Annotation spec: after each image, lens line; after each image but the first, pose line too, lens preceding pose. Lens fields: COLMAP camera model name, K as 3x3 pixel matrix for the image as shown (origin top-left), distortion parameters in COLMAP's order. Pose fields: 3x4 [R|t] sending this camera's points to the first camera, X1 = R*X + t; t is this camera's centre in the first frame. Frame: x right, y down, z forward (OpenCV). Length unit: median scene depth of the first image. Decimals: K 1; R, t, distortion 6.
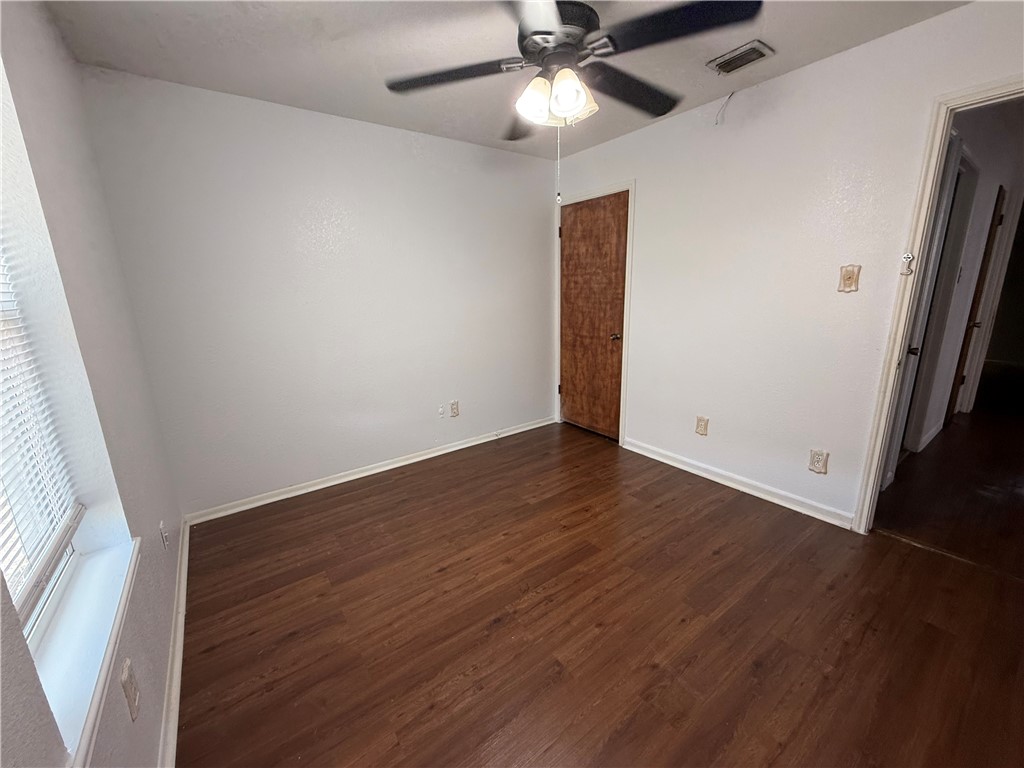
lens RADIAL K [[408.5, 0, 511.5], [0, 408.5, 380.2], [0, 0, 1]] dist [-0.000173, 0.000102]
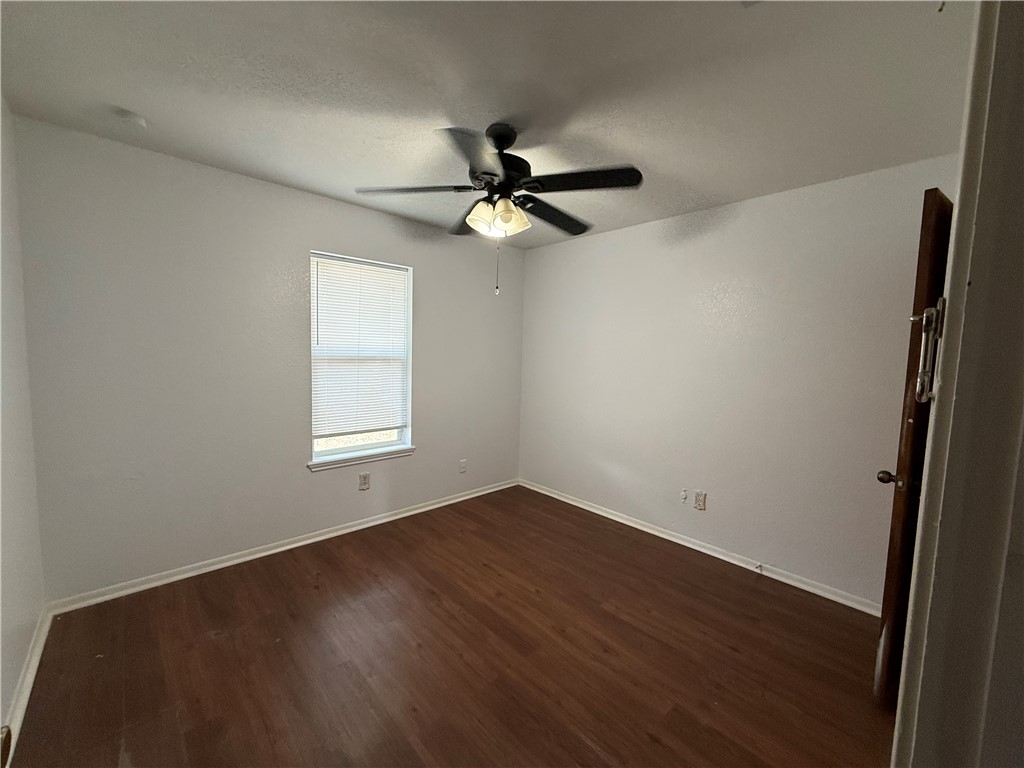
lens RADIAL K [[408.5, 0, 513.3], [0, 408.5, 385.2], [0, 0, 1]] dist [-0.000173, 0.000102]
pose [[0.121229, 0.110401, -0.986466, 0.914540], [-0.253419, 0.964305, 0.076777, -0.188828], [0.959730, 0.240682, 0.144879, 0.633382]]
